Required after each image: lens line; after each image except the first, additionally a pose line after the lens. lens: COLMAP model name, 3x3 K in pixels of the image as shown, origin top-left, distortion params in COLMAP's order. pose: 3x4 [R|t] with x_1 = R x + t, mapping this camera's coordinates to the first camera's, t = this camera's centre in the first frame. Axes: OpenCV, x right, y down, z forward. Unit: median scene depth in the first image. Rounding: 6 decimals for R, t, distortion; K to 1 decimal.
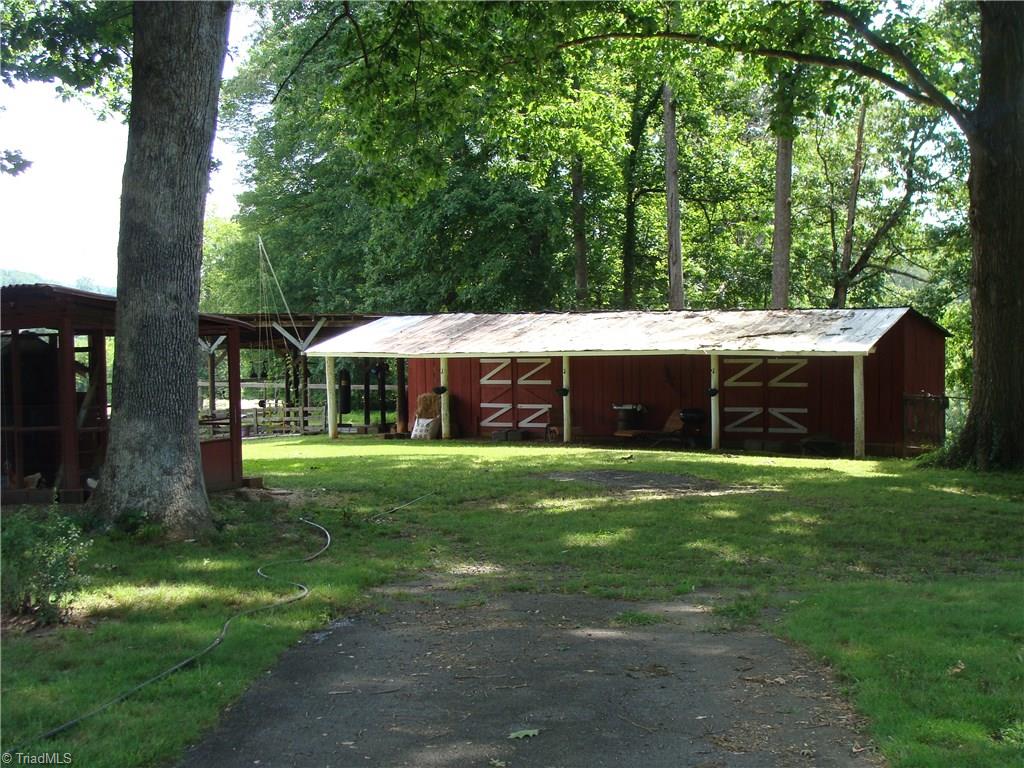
lens RADIAL K [[1579.9, 0, 512.0], [0, 1579.9, 384.0], [0, 0, 1]] dist [-0.064165, 0.048247]
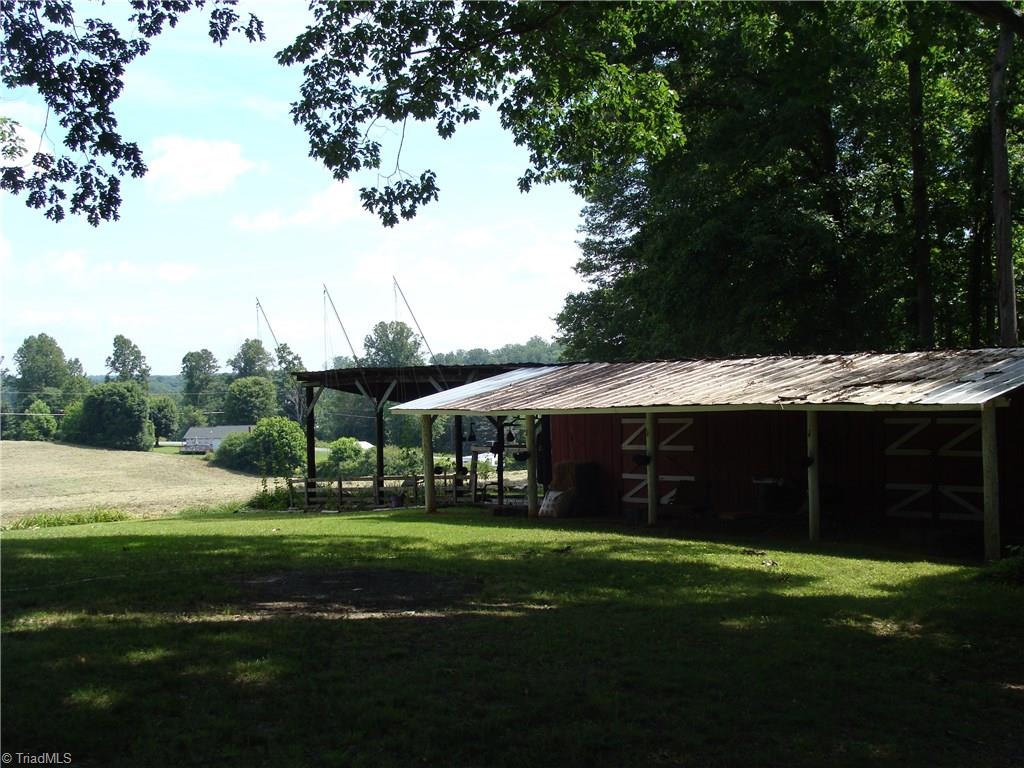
lens RADIAL K [[1579.9, 0, 512.0], [0, 1579.9, 384.0], [0, 0, 1]] dist [-0.064165, 0.048247]
pose [[0.929928, -0.005592, -0.367700, 0.246478], [-0.010582, 0.999063, -0.041957, 0.000987], [0.367590, 0.042908, 0.928997, 0.246428]]
